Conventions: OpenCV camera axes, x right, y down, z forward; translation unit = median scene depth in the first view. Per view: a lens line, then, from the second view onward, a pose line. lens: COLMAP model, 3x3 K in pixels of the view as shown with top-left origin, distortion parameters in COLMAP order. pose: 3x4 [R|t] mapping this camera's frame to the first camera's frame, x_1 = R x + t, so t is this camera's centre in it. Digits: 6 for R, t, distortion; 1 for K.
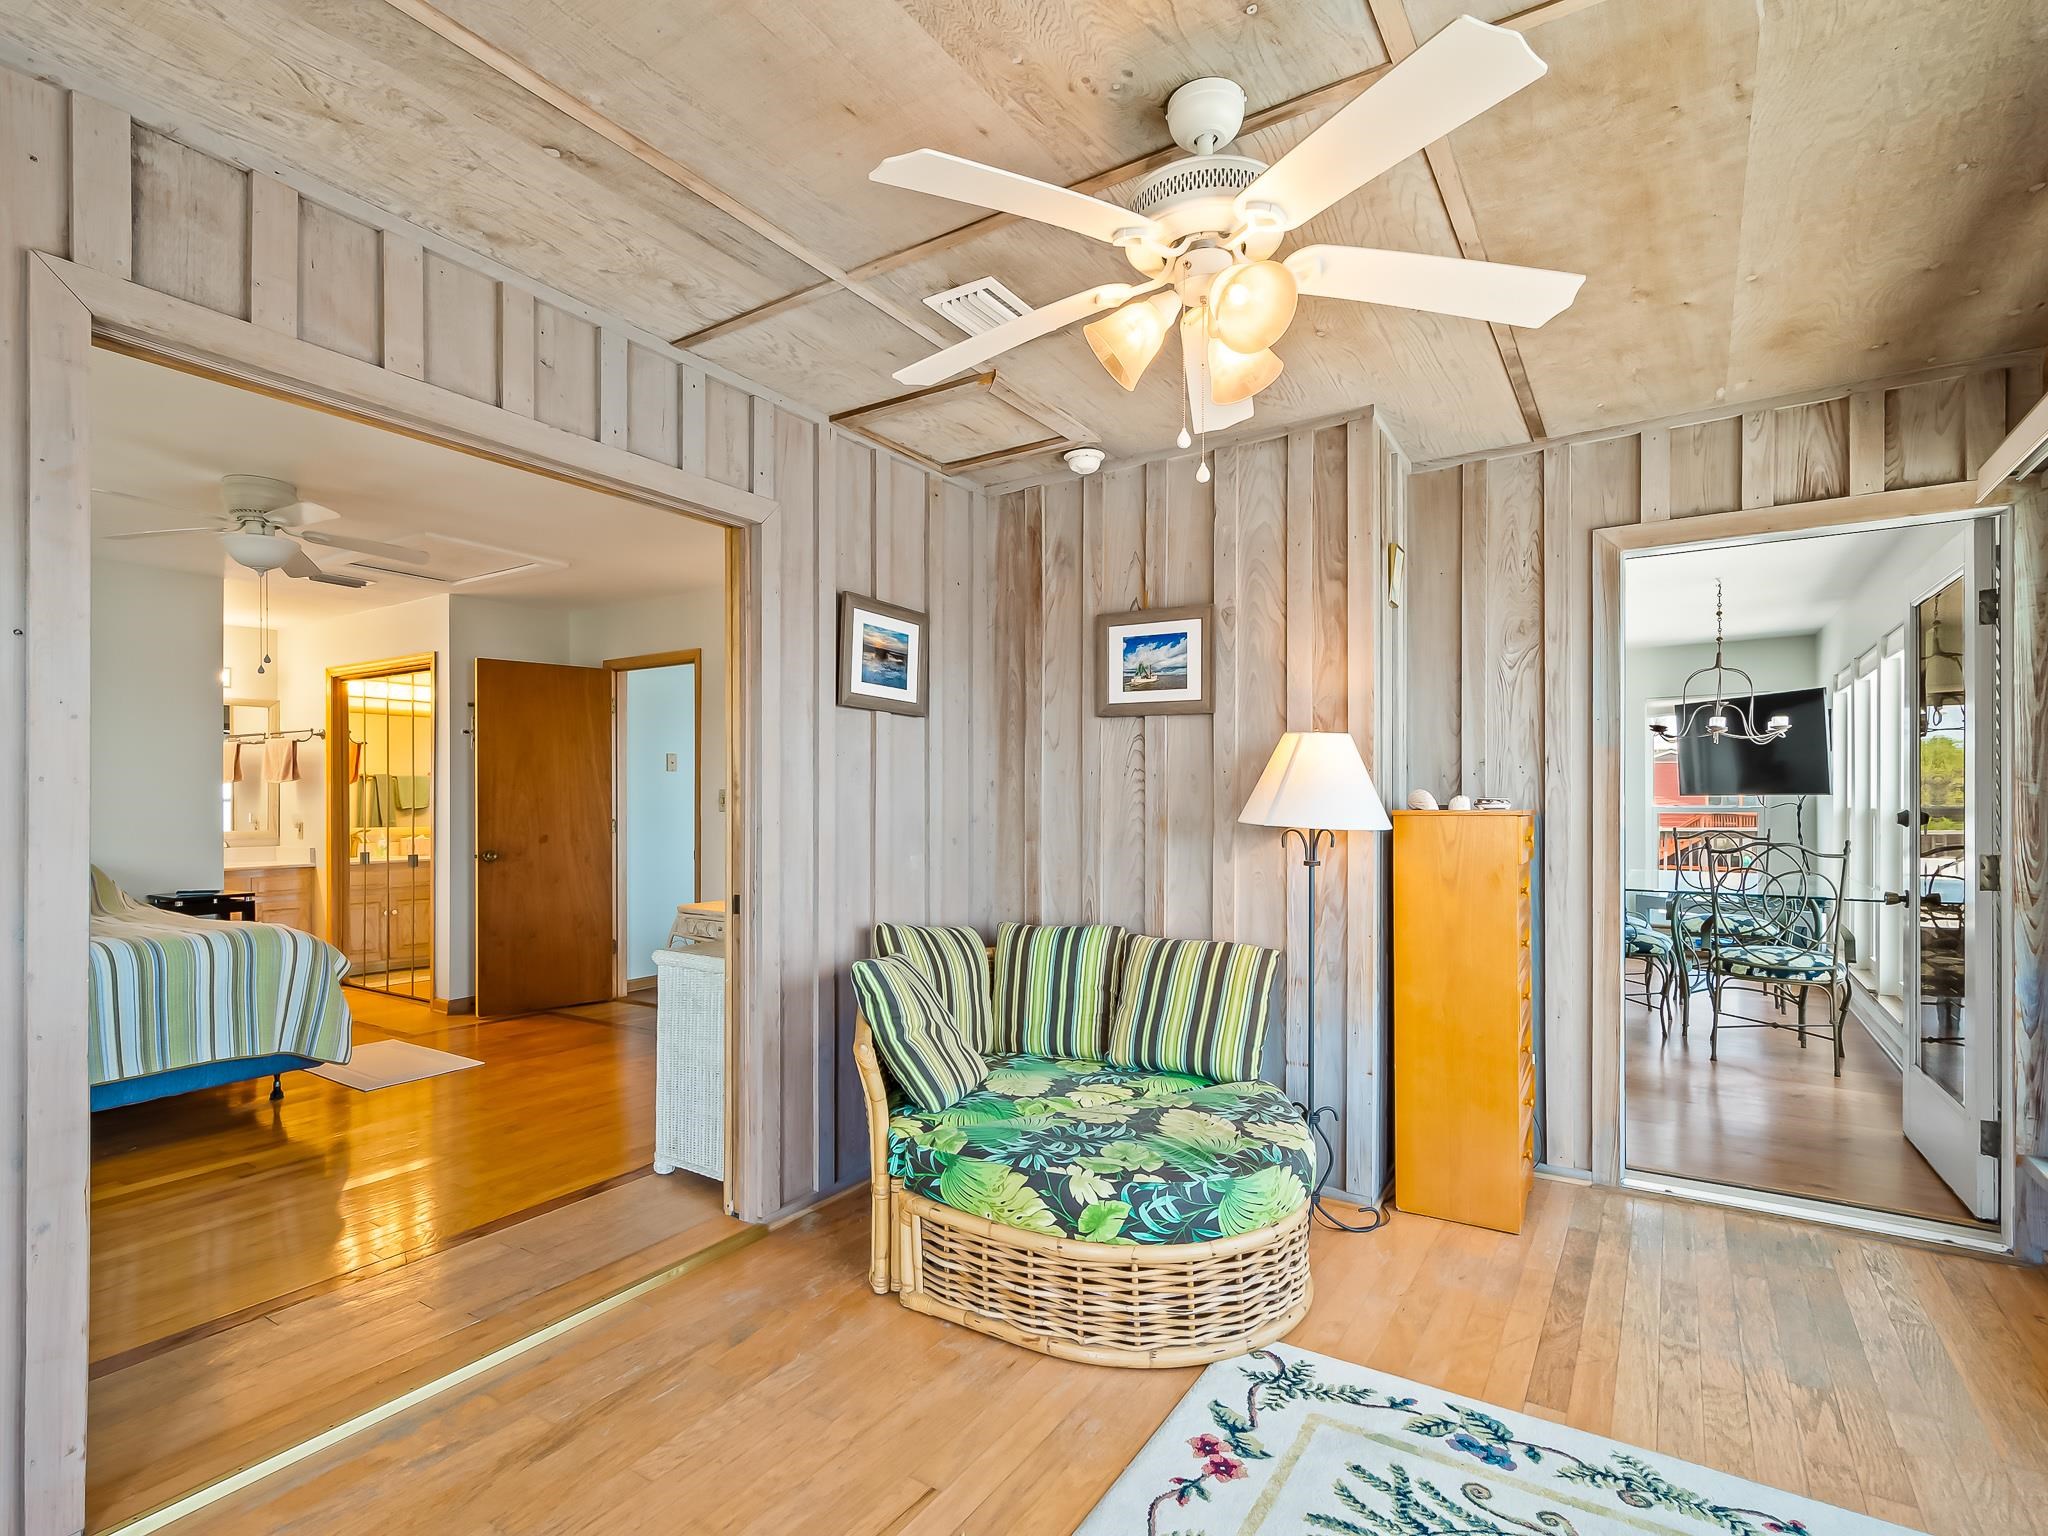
lens RADIAL K [[1010.4, 0, 965.4], [0, 1010.4, 798.4], [0, 0, 1]] dist [0.006885, -0.001204]
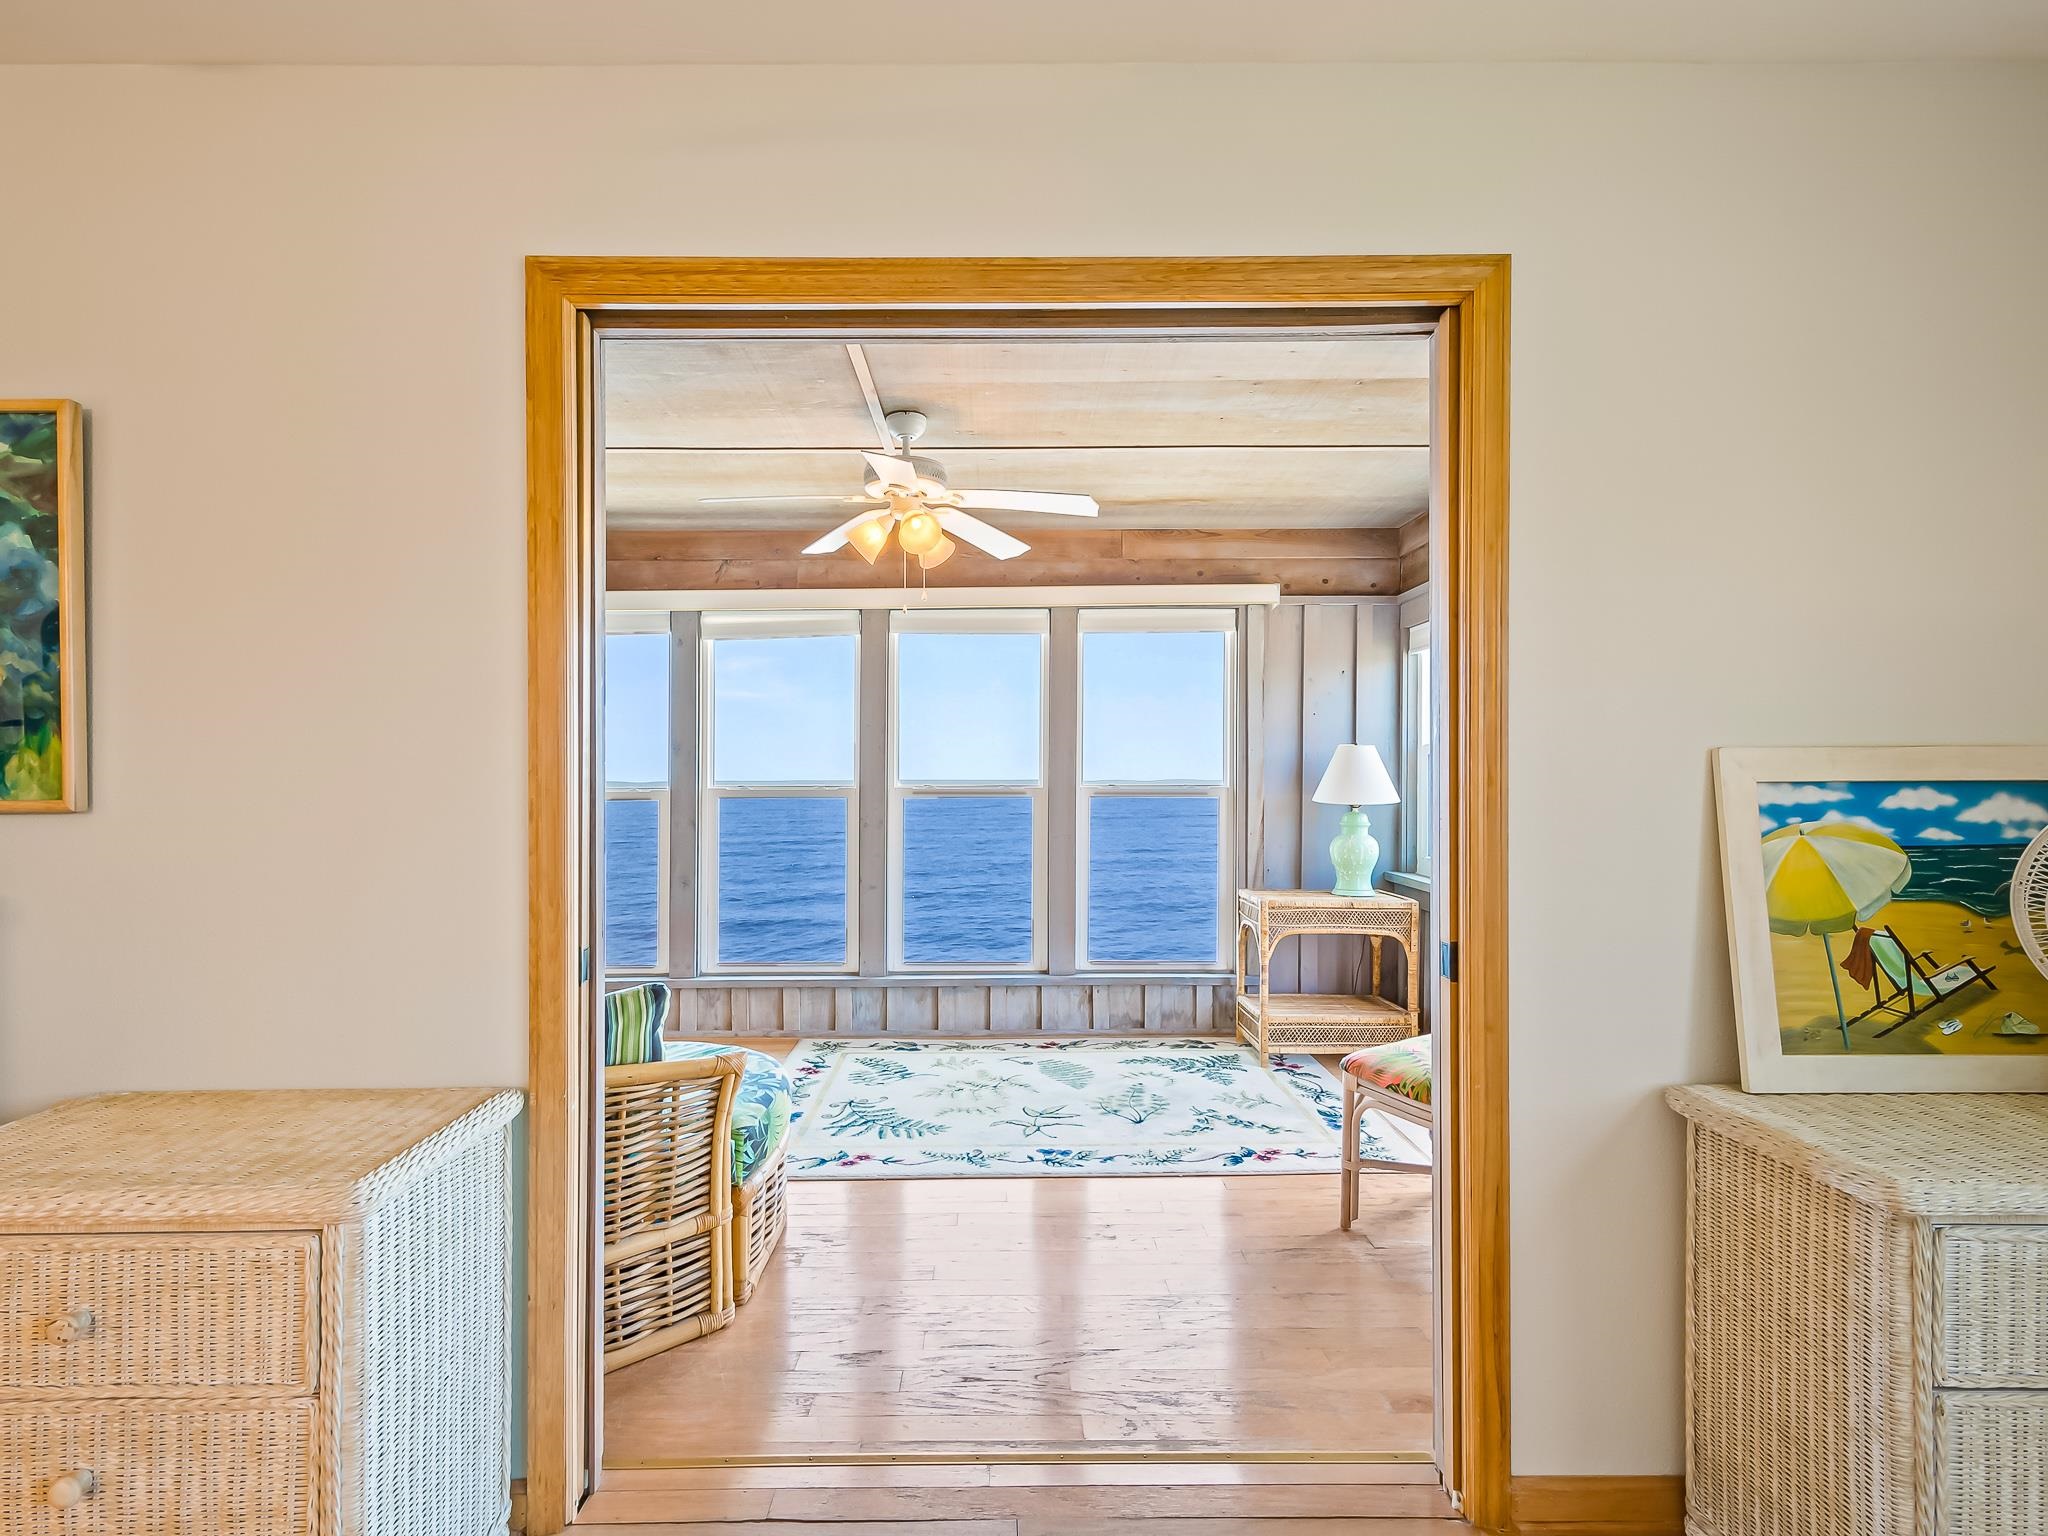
lens RADIAL K [[1010.4, 0, 1014.5], [0, 1010.4, 773.2], [0, 0, 1]] dist [0.006885, -0.001204]
pose [[-0.570173, 0.007101, 0.821494, -1.173669], [0.005770, 0.999973, -0.004638, -0.004490], [-0.821504, 0.002096, -0.570199, 1.544661]]
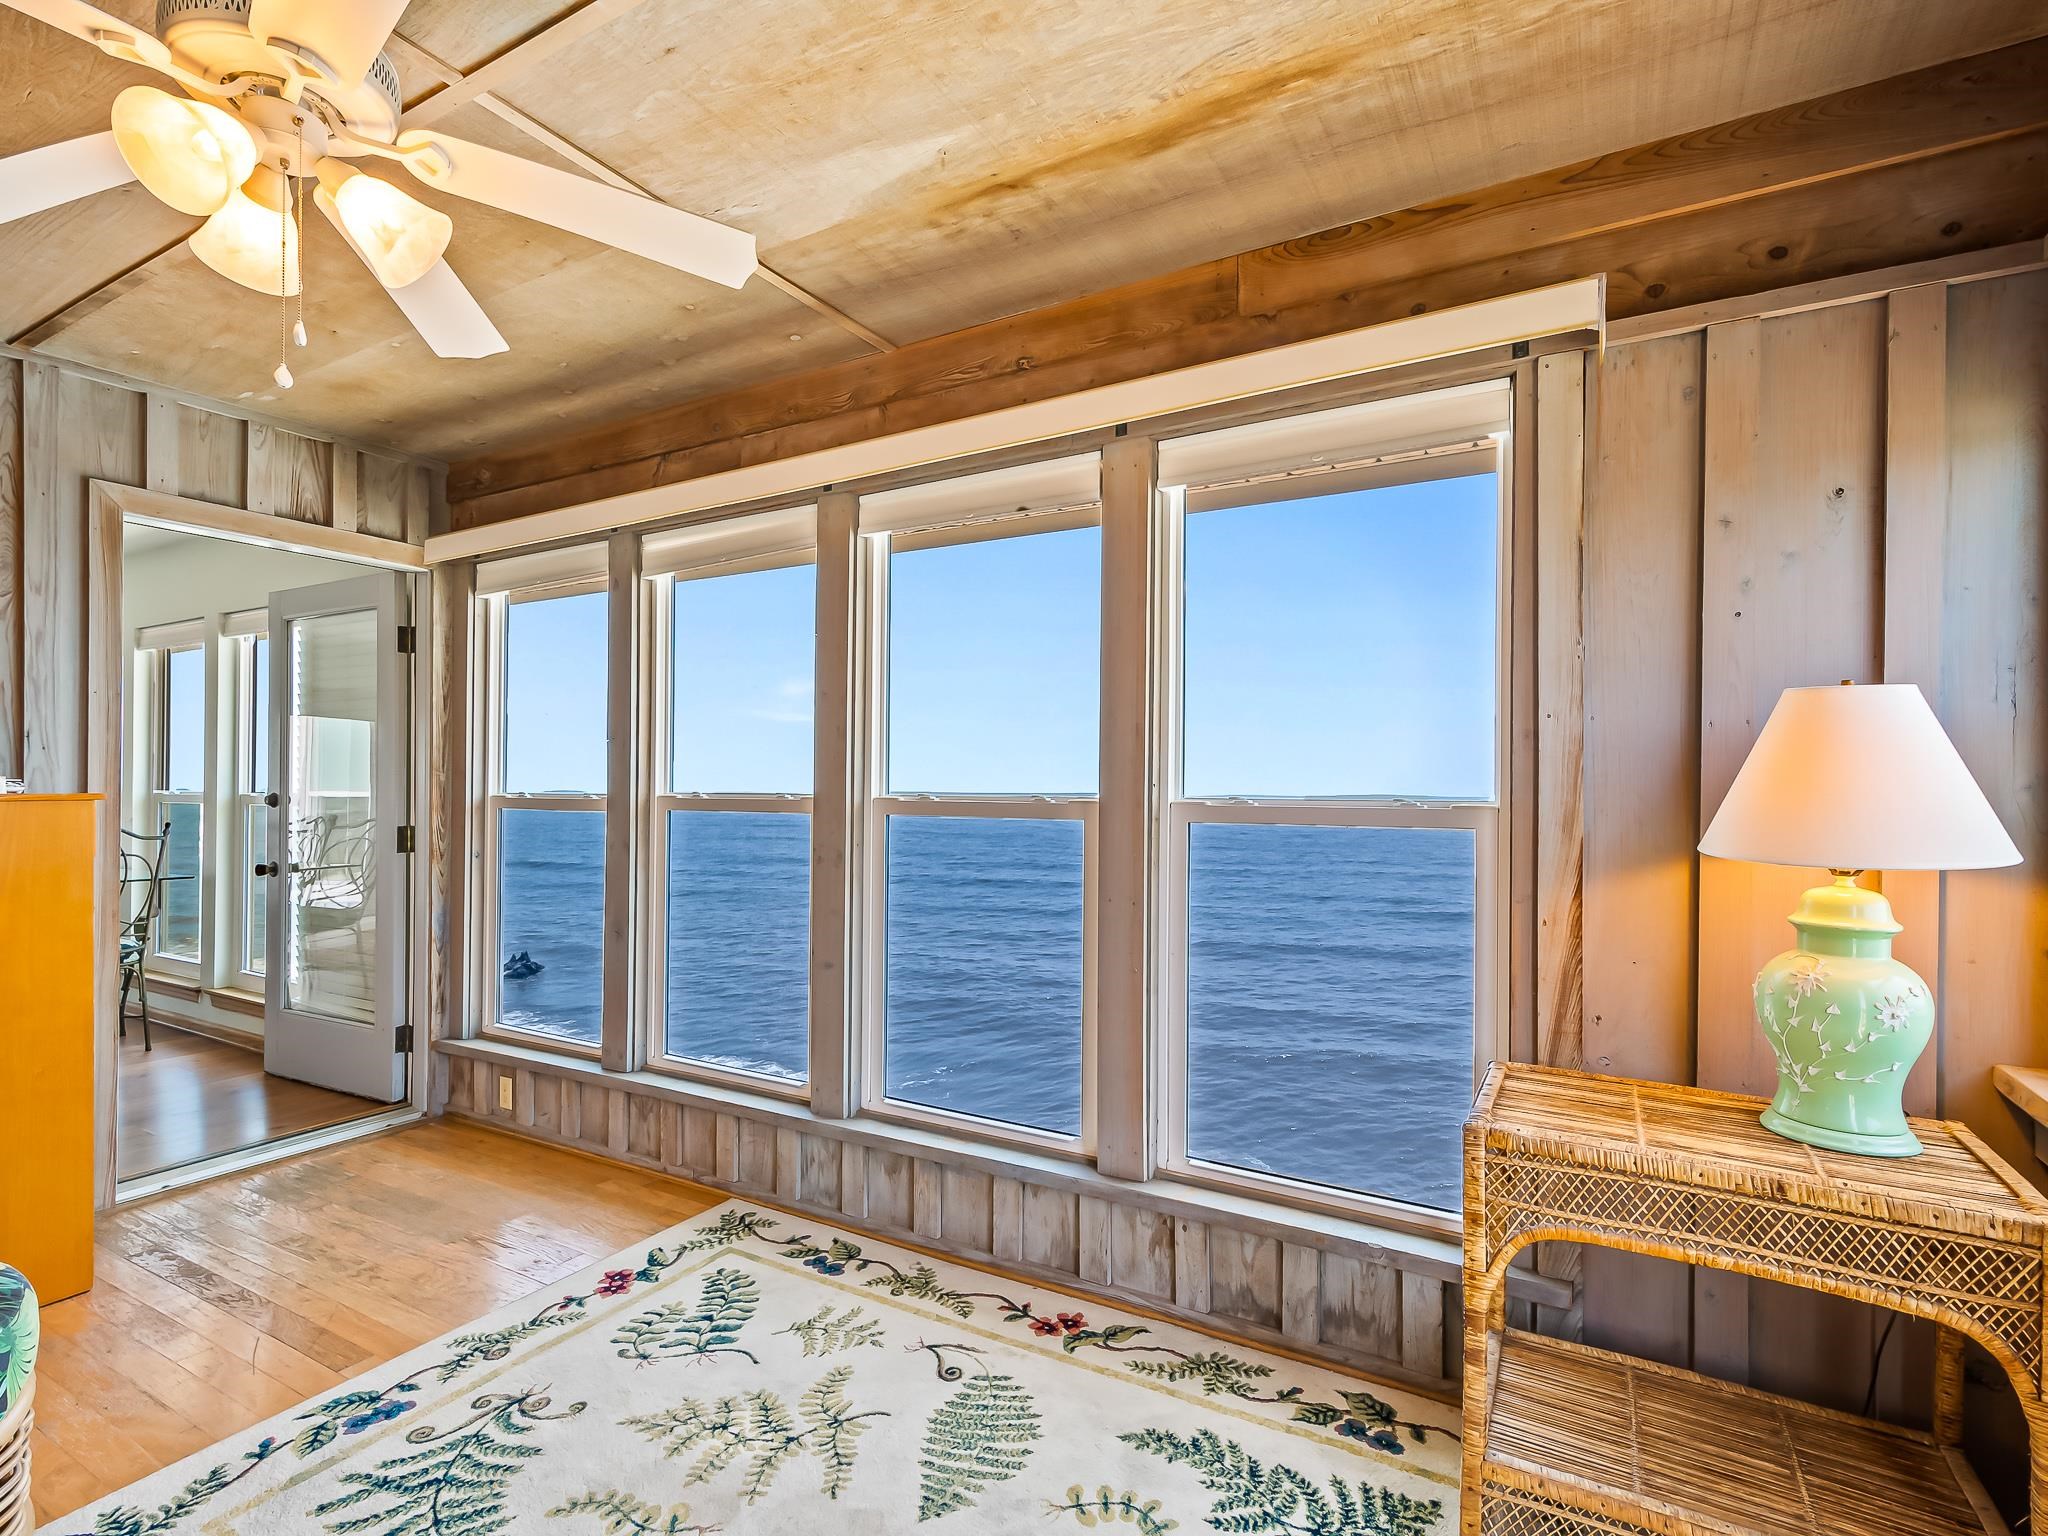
lens RADIAL K [[1010.4, 0, 1033.8], [0, 1010.4, 776.8], [0, 0, 1]] dist [0.006885, -0.001204]
pose [[-0.075742, 0.012412, 0.997050, -0.505375], [-0.005875, 0.999900, -0.012894, 0.005466], [-0.997110, -0.006834, -0.075661, 0.370427]]
